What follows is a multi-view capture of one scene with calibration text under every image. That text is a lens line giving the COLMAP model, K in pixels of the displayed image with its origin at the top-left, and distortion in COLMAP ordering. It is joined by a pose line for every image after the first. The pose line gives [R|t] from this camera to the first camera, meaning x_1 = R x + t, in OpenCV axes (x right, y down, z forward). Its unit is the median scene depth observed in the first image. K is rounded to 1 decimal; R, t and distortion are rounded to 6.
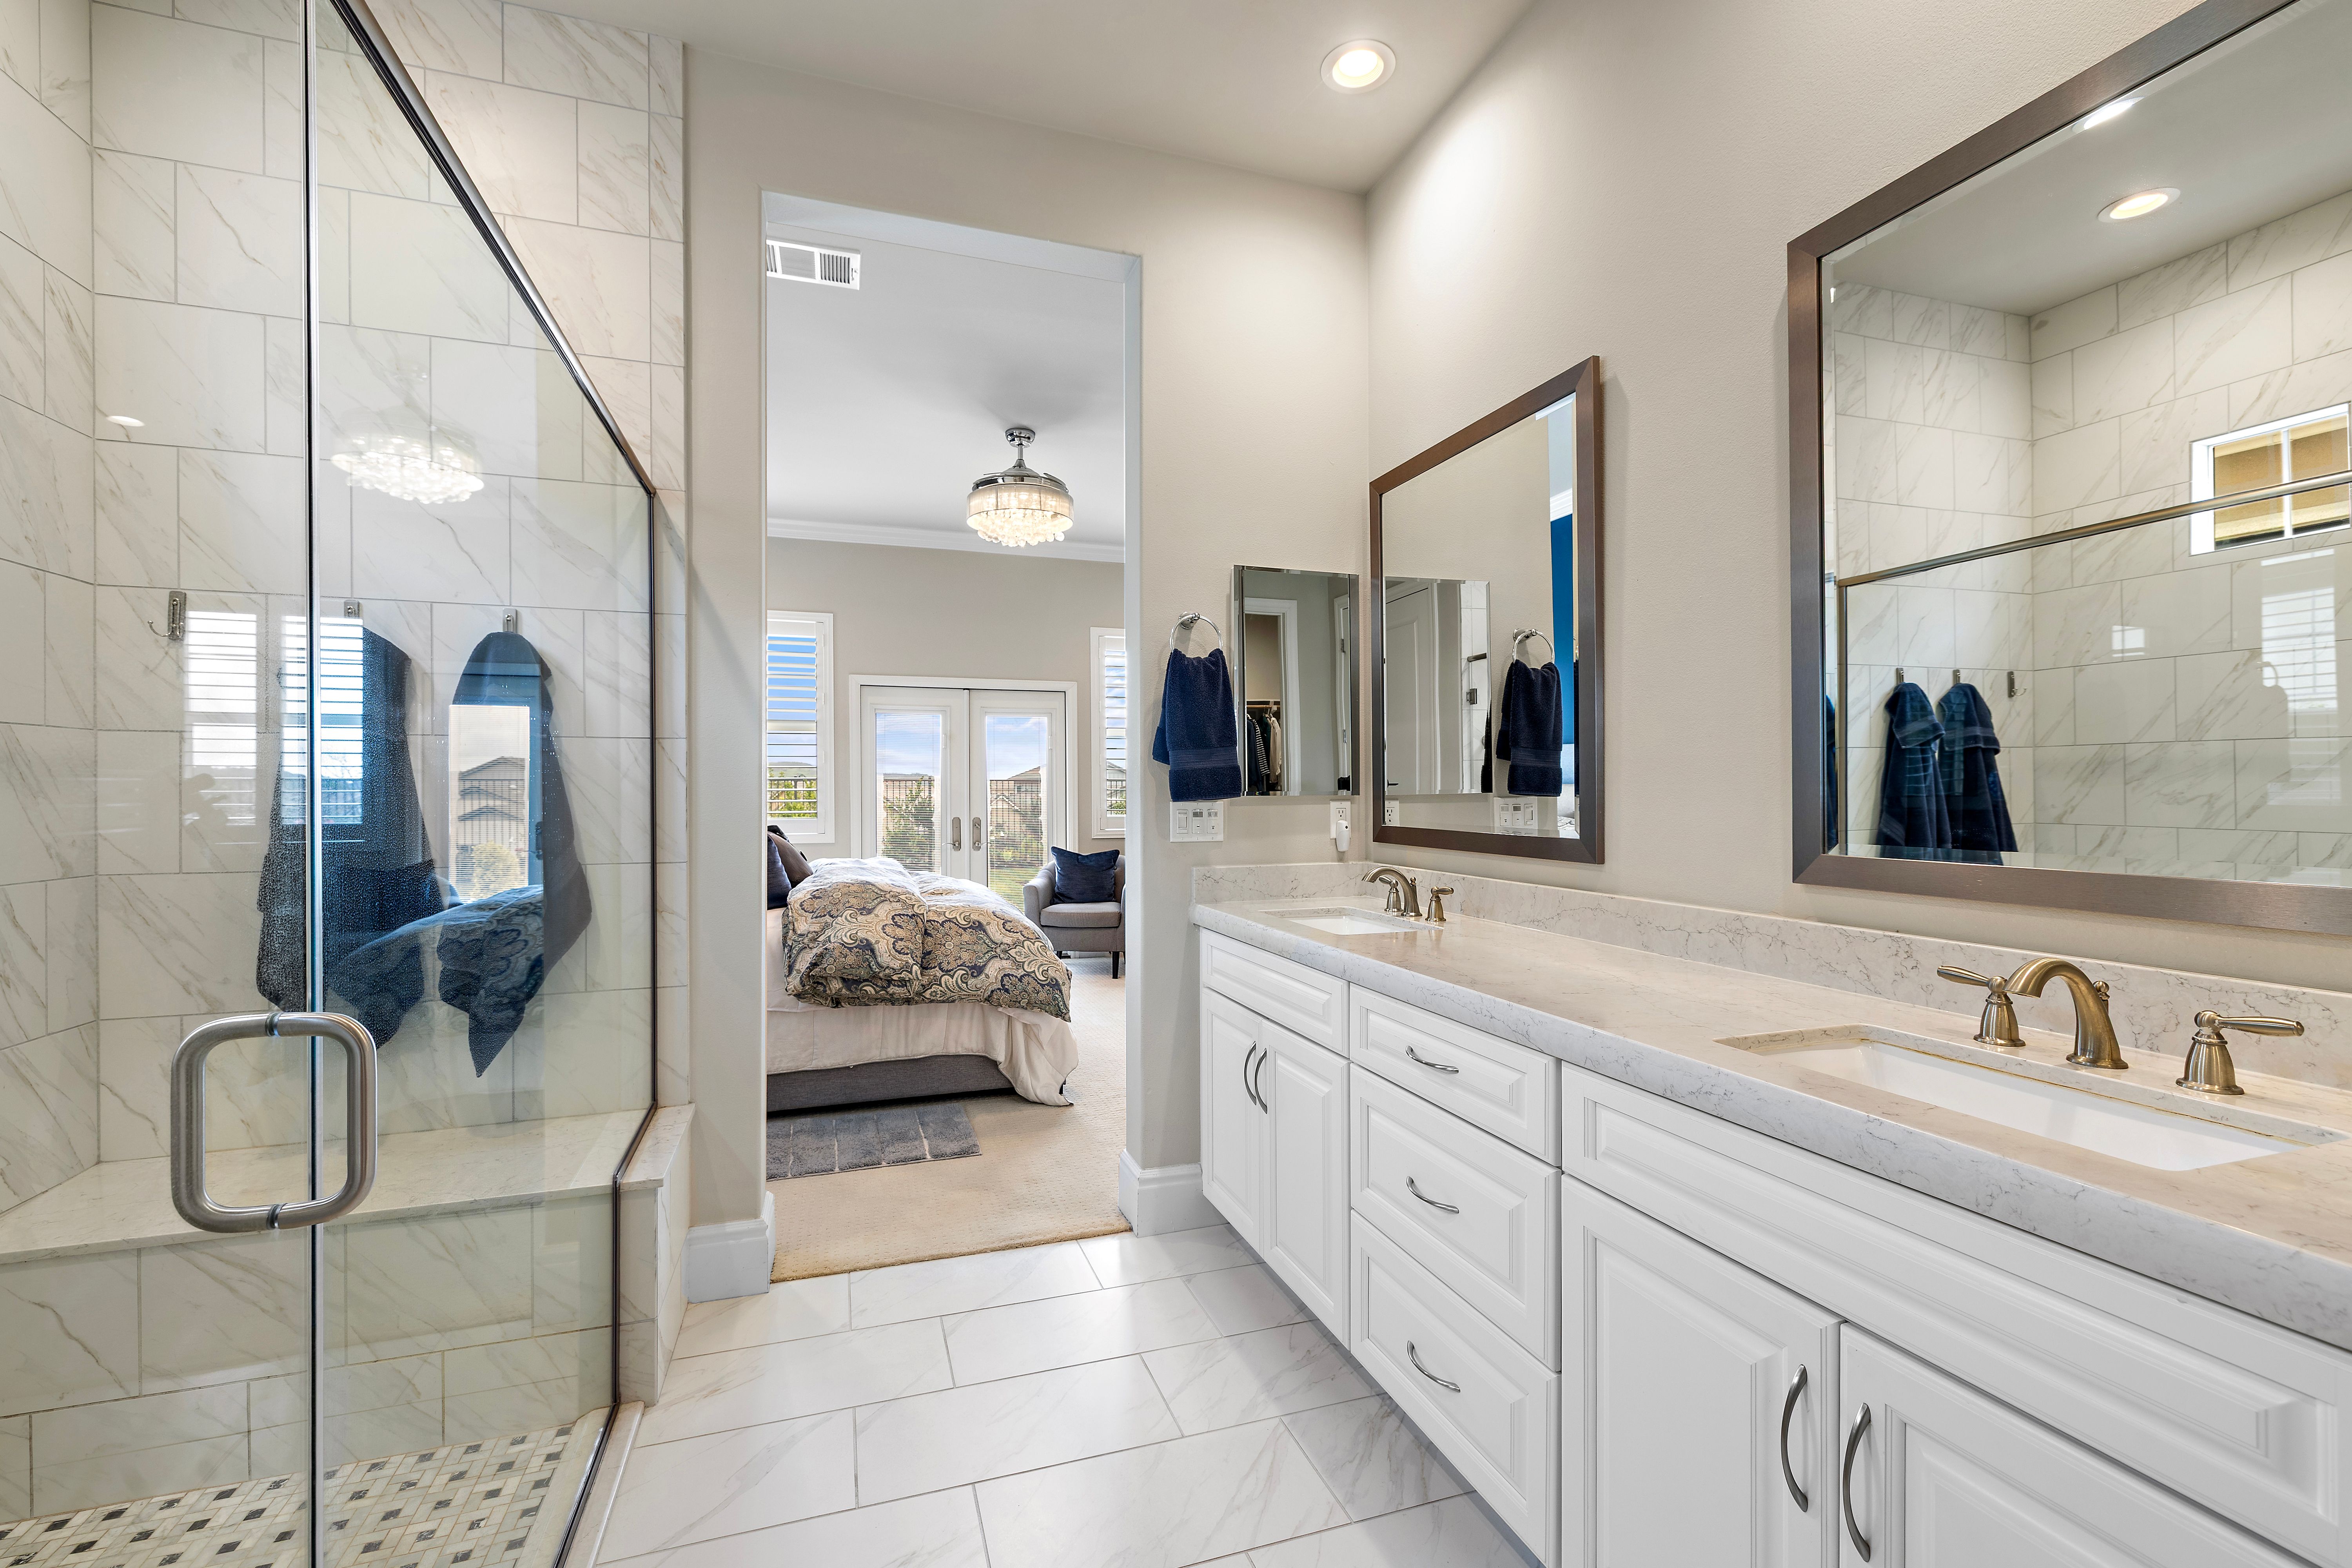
lens RADIAL K [[999.9, 0, 1180.8], [0, 999.9, 788.6], [0, 0, 1]] dist [0.003521, -0.001304]
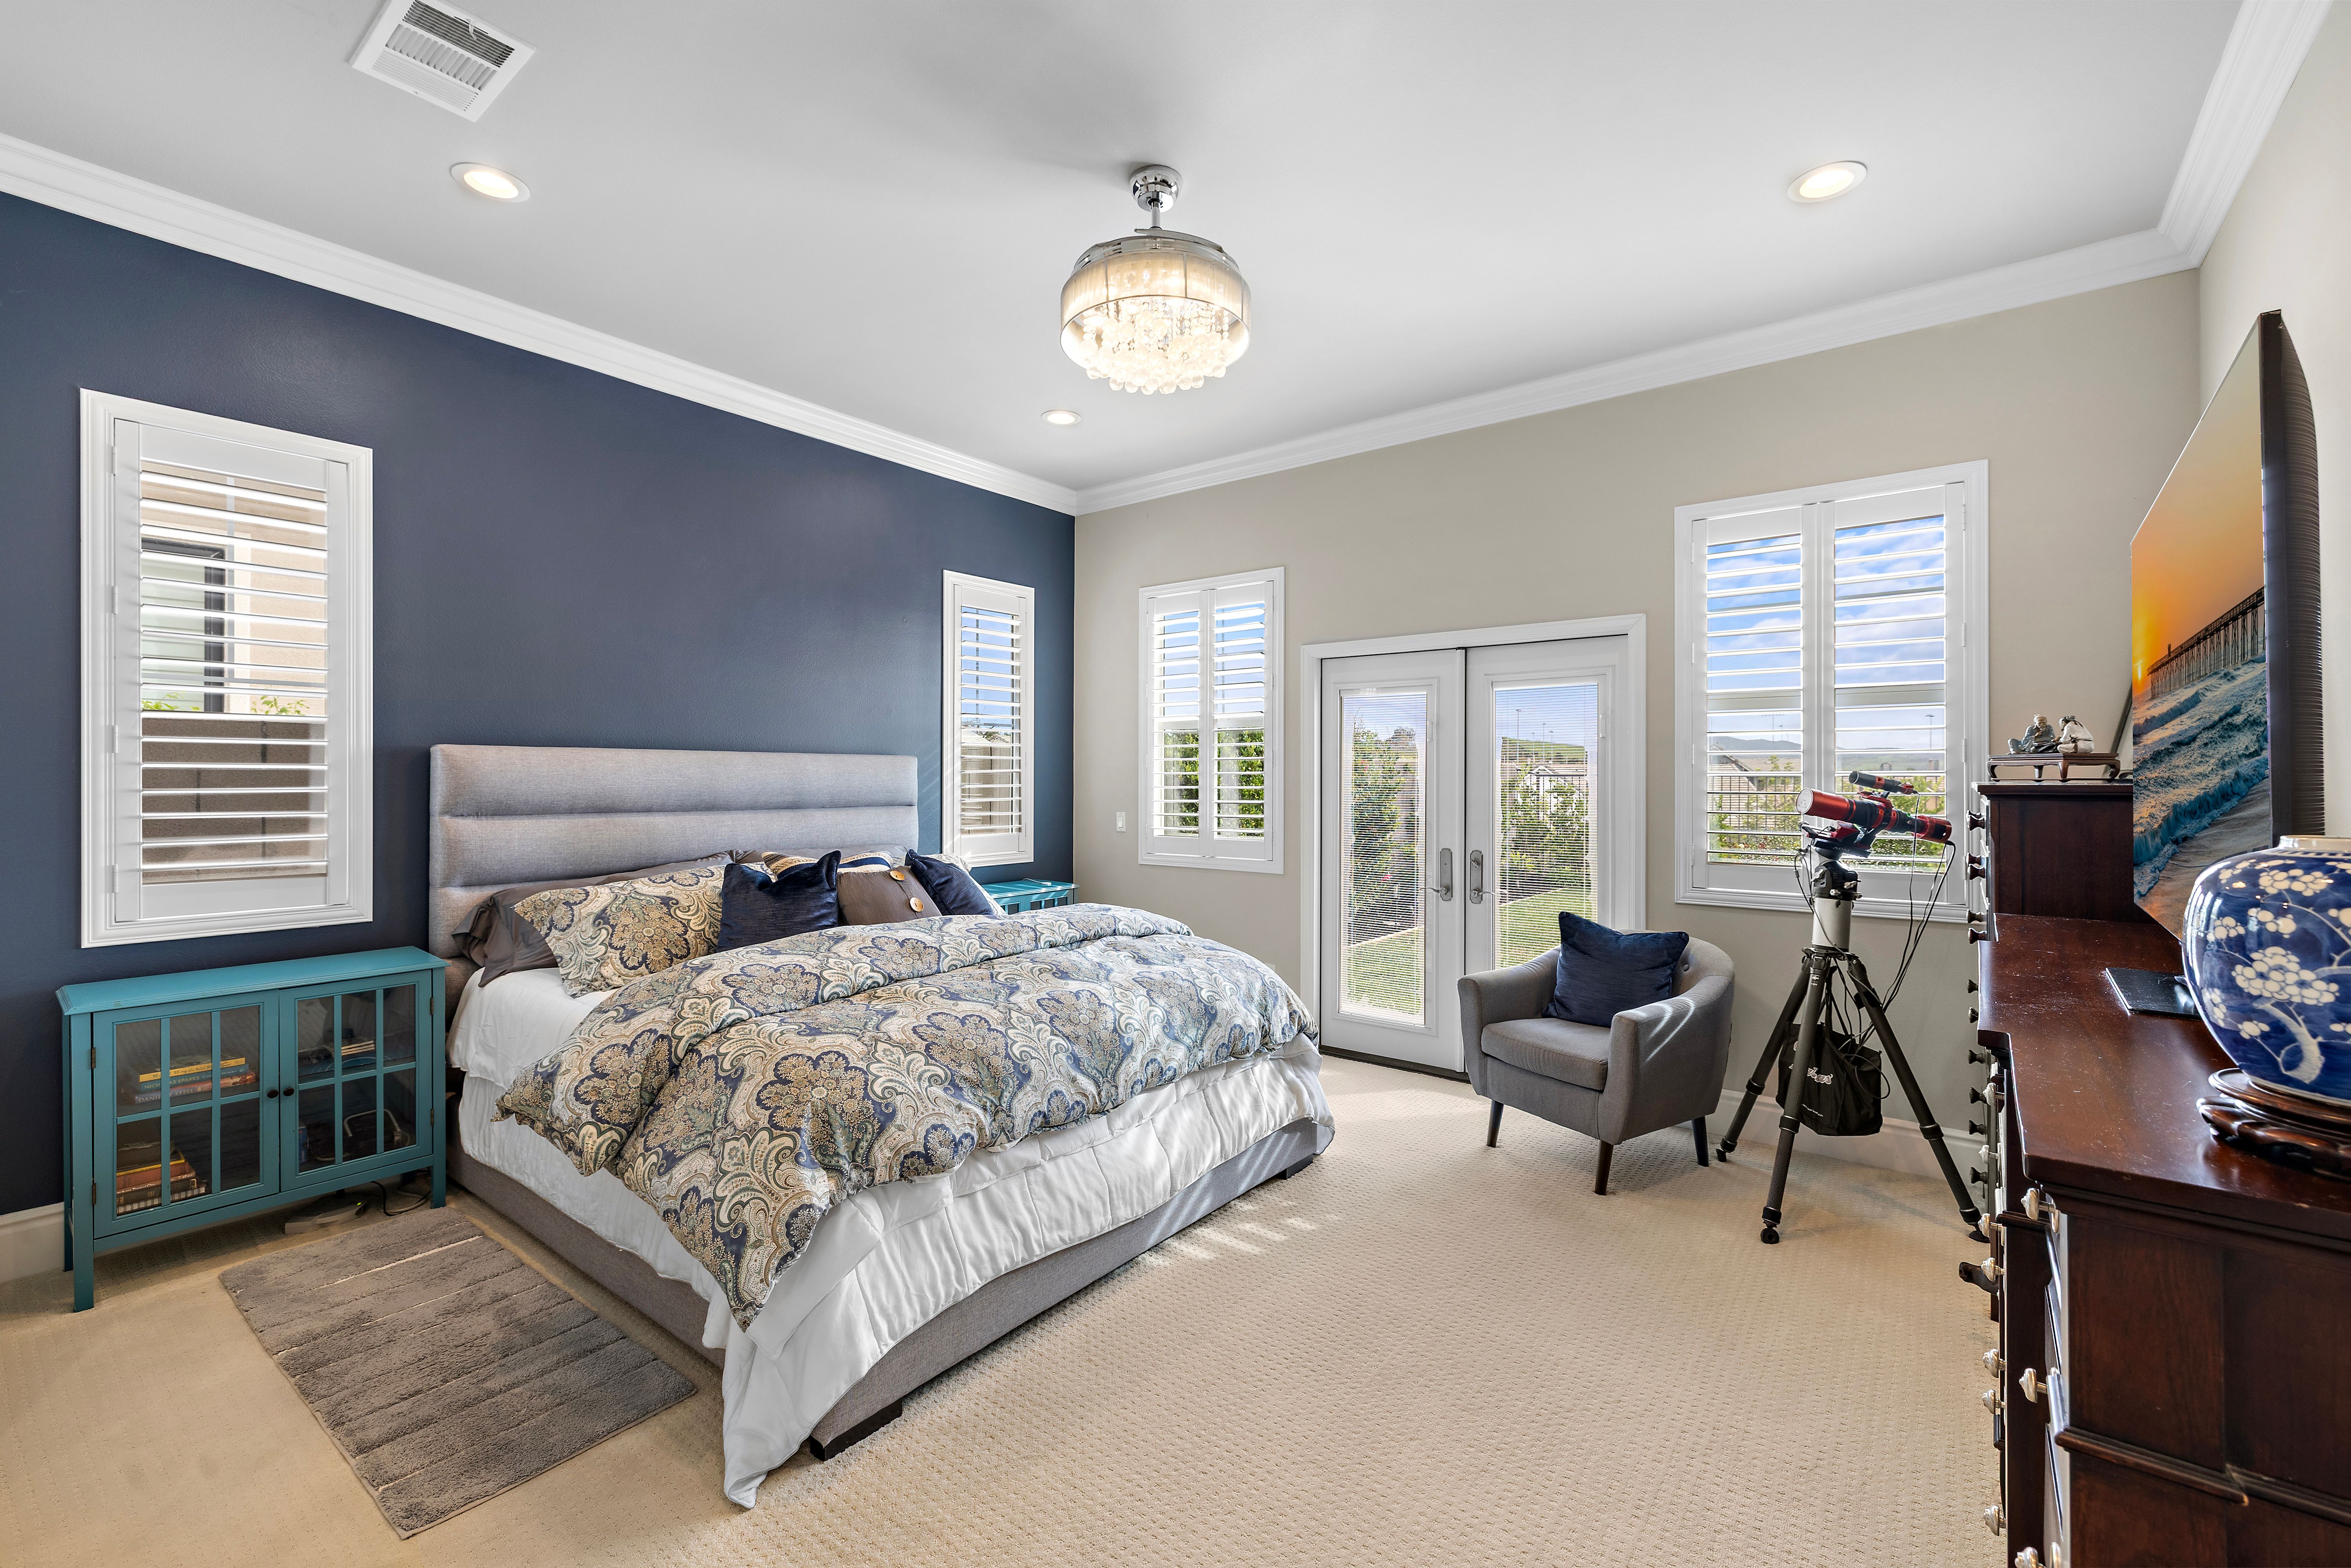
lens RADIAL K [[999.5, 0, 1179.6], [0, 999.5, 777.6], [0, 0, 1]] dist [0.003521, -0.001304]
pose [[0.546532, -0.001403, -0.837437, 0.228130], [-0.000148, 0.999998, -0.001772, -0.016362], [0.837438, 0.001092, 0.546531, 0.517819]]
